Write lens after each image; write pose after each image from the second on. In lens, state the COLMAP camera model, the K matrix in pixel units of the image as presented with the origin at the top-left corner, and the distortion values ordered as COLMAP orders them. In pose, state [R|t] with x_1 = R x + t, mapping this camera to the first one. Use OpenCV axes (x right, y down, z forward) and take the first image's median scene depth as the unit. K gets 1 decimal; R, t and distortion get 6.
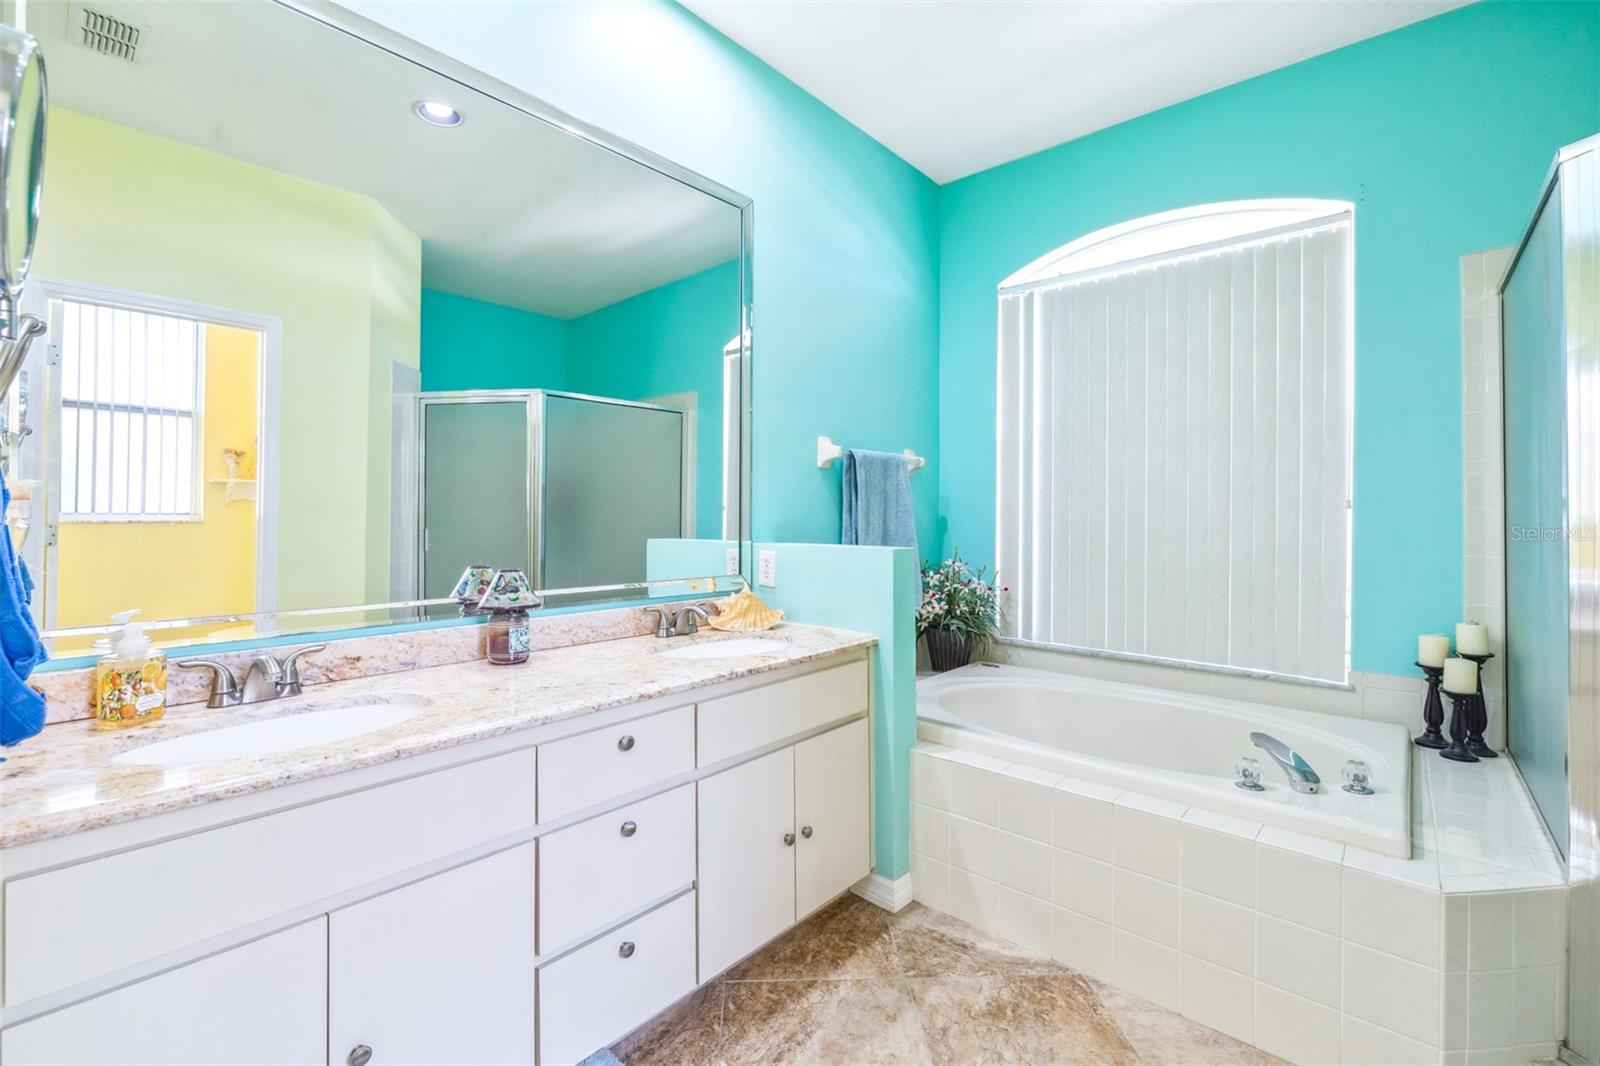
lens RADIAL K [[690.4, 0, 809.1], [0, 690.4, 512.2], [0, 0, 1]] dist [0.001134, -0.000615]
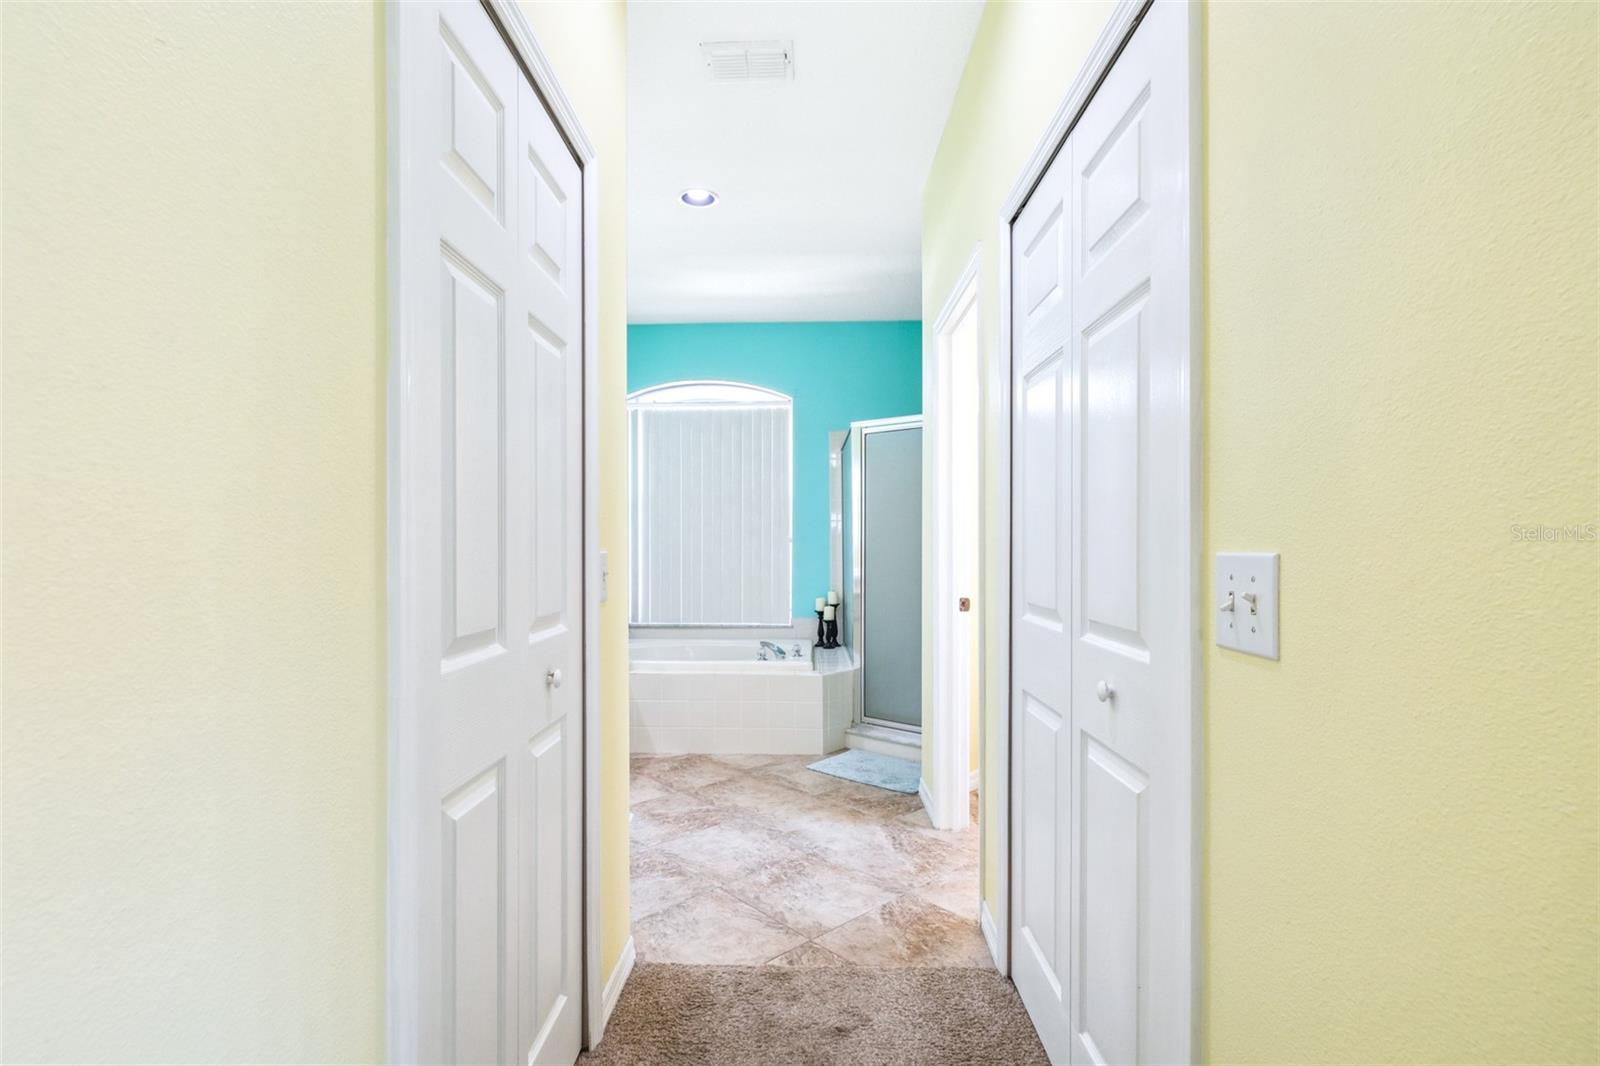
lens RADIAL K [[690.4, 0, 798.7], [0, 690.4, 544.2], [0, 0, 1]] dist [0.001134, -0.000615]
pose [[0.766419, -0.008425, 0.642286, -0.619532], [0.005099, 0.999962, 0.007033, -0.014303], [-0.642321, -0.002116, 0.766433, -0.707321]]
